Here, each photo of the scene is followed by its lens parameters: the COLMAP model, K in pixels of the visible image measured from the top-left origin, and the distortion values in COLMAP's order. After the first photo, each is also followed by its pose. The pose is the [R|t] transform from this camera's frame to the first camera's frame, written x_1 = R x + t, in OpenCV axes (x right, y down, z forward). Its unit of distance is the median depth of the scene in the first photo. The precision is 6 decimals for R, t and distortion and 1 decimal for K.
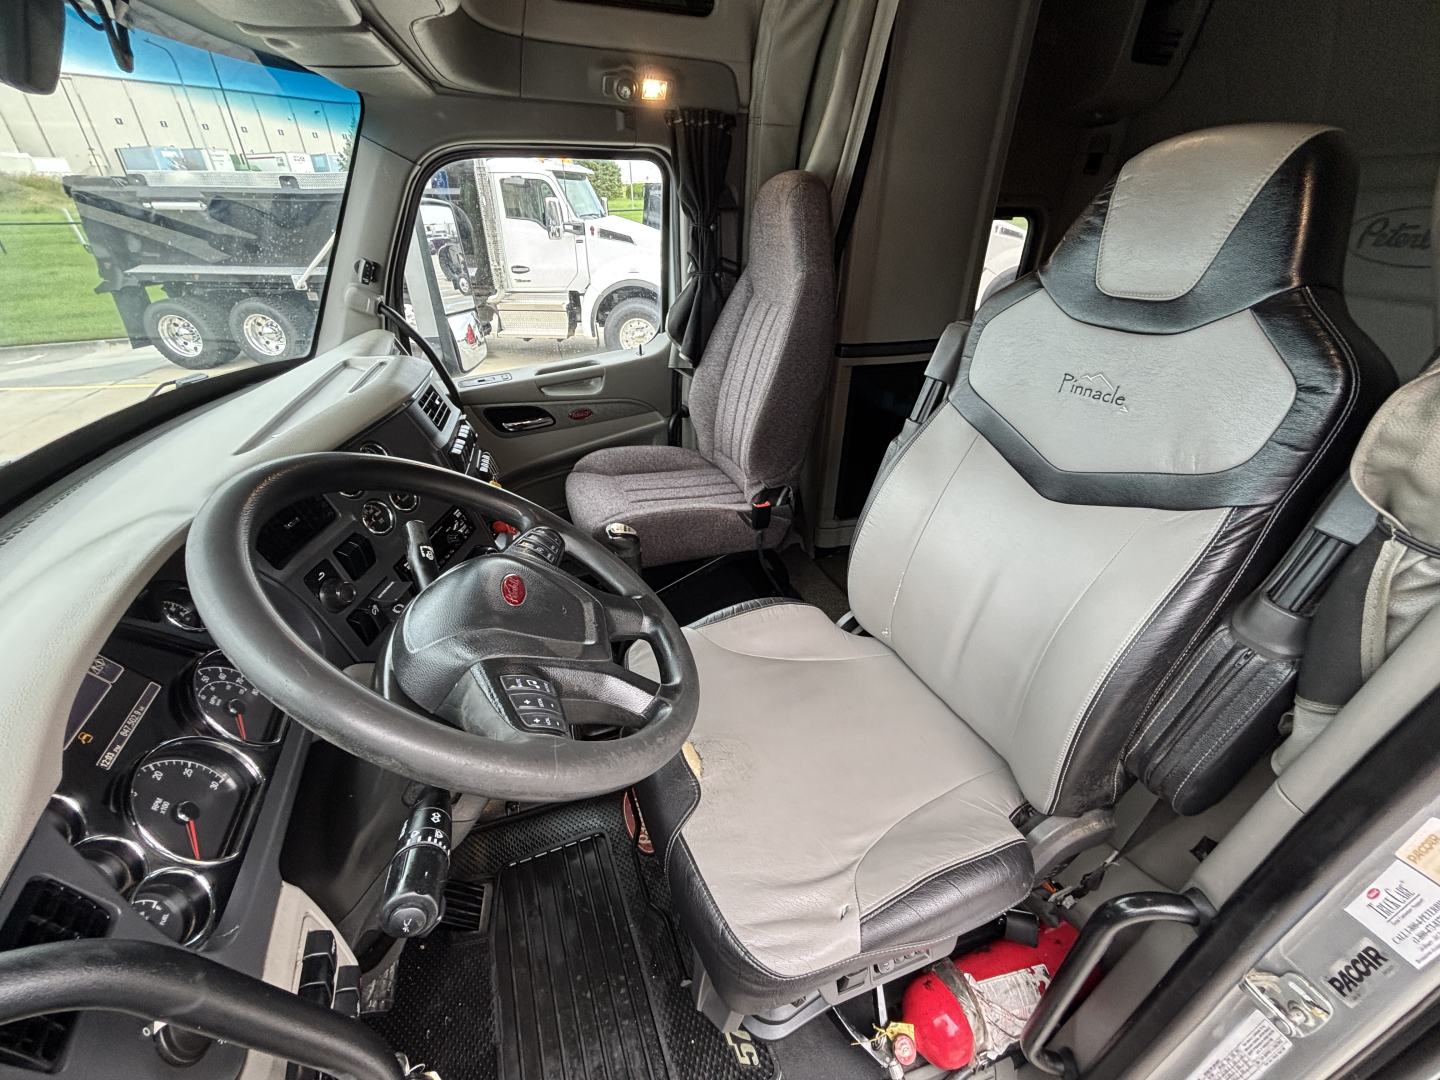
lens RADIAL K [[585.7, 0, 720.0], [0, 585.7, 540.0], [0, 0, 1]] dist [-0.005548, 0.000056]
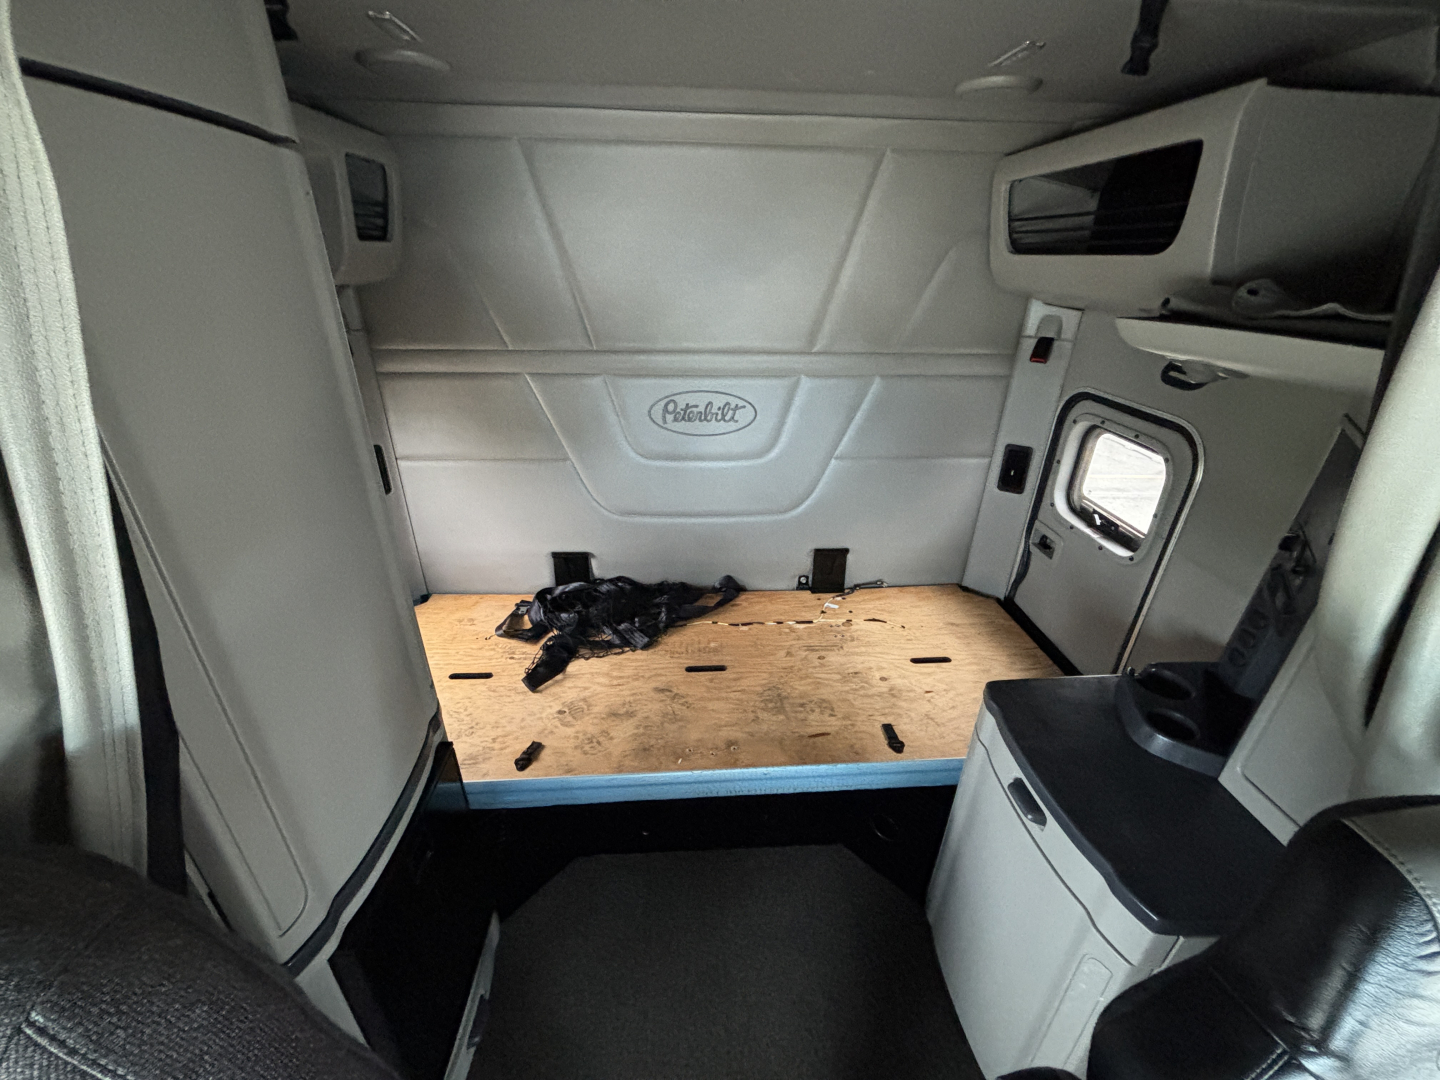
lens RADIAL K [[578.7, 0, 720.0], [0, 578.7, 540.0], [0, 0, 1]] dist [-0.000157, 0.000048]
pose [[0.295233, -0.425356, 0.855517, 0.078324], [0.462400, 0.847188, 0.261644, -0.544614], [-0.836076, 0.318345, 0.446803, 0.473700]]
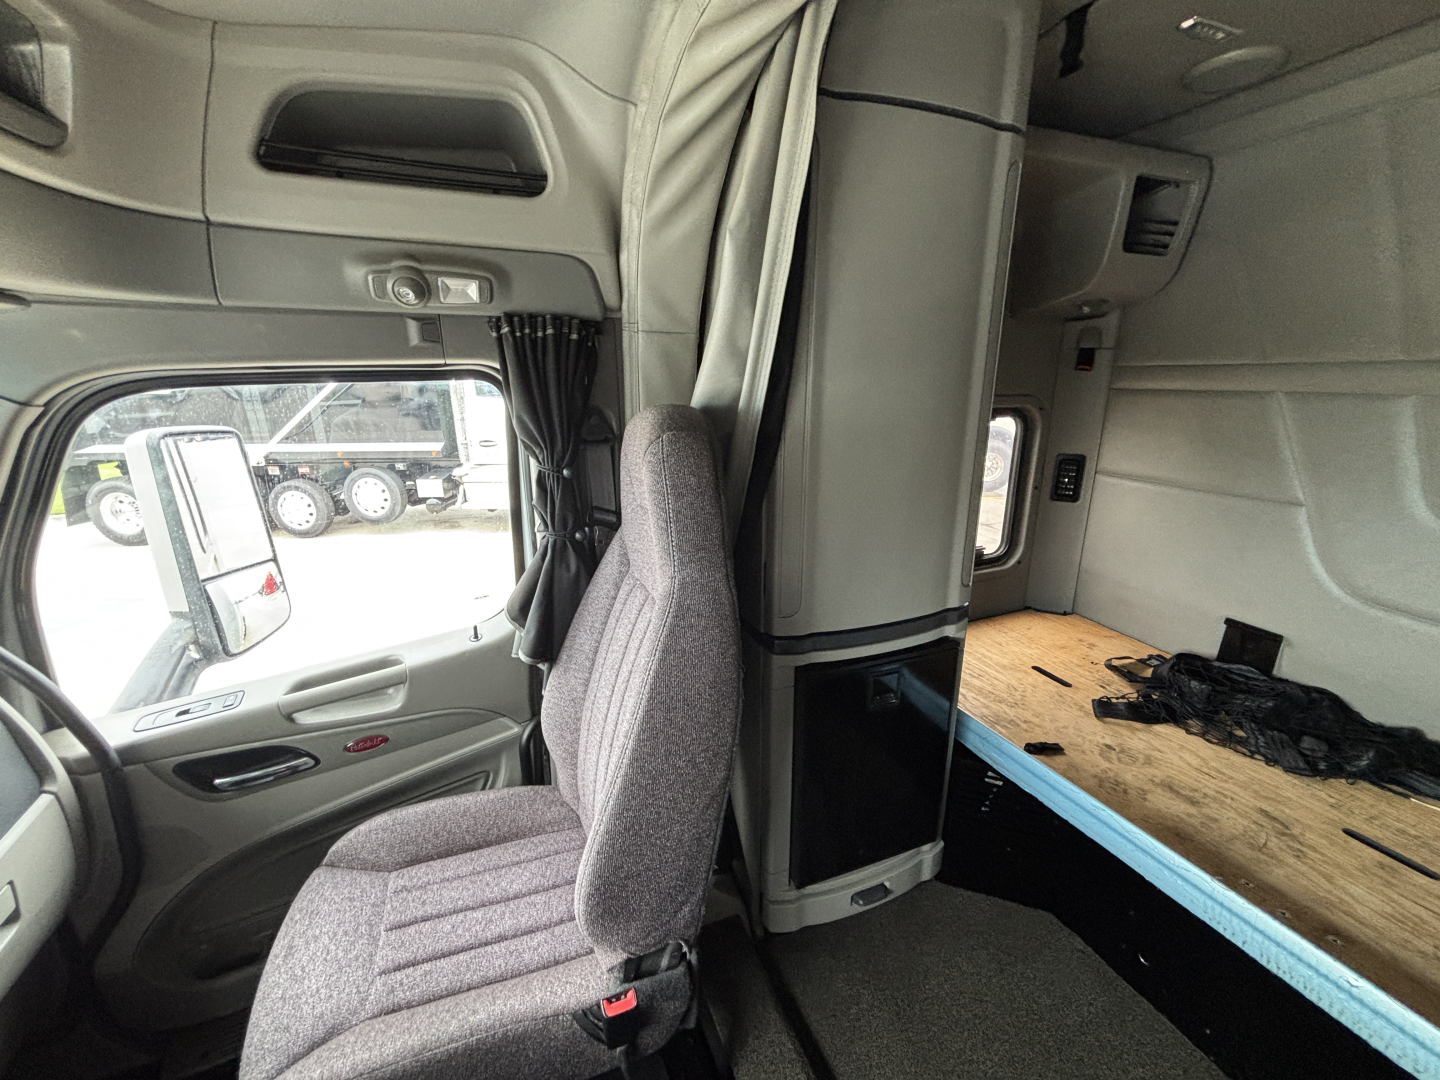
lens RADIAL K [[585.7, 0, 720.0], [0, 585.7, 540.0], [0, 0, 1]] dist [-0.005548, 0.000056]
pose [[0.999628, -0.017717, 0.020738, 0.137912], [0.022198, 0.970257, -0.241057, -0.285037], [-0.015851, 0.241428, 0.970289, 0.362647]]
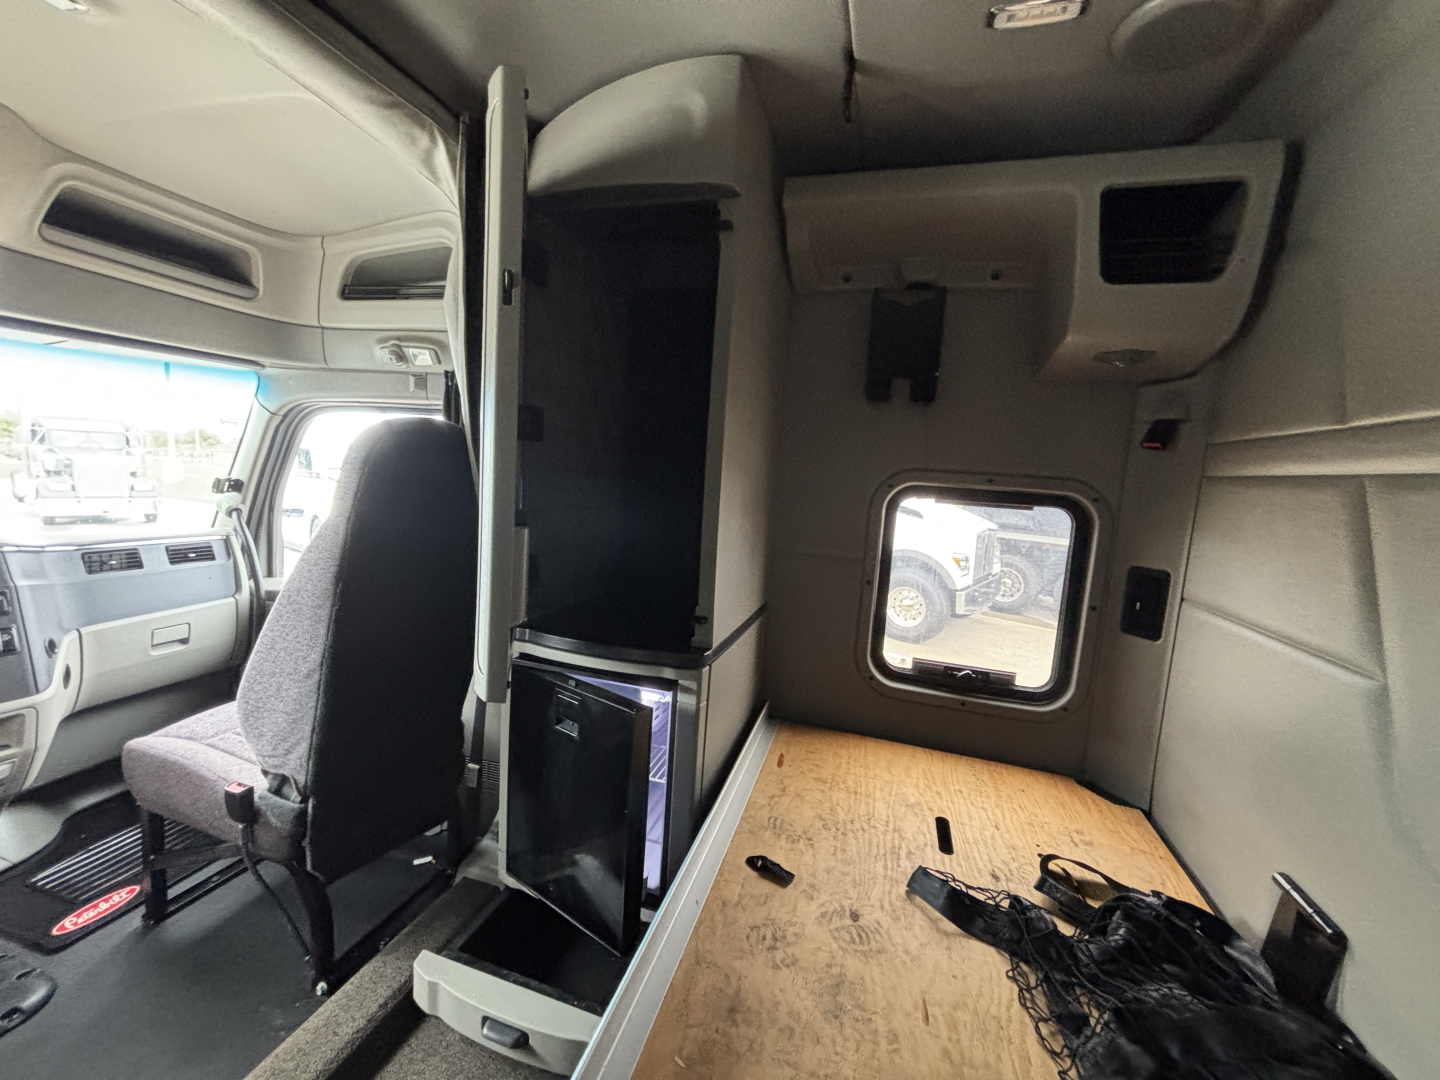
lens RADIAL K [[582.1, 0, 734.7], [0, 582.1, 541.1], [0, 0, 1]] dist [-0.021322, -0.000292]
pose [[0.800596, 0.124622, -0.586102, 0.853462], [-0.351328, 0.889990, -0.290665, -0.314470], [0.485402, 0.438619, 0.756305, 0.536954]]
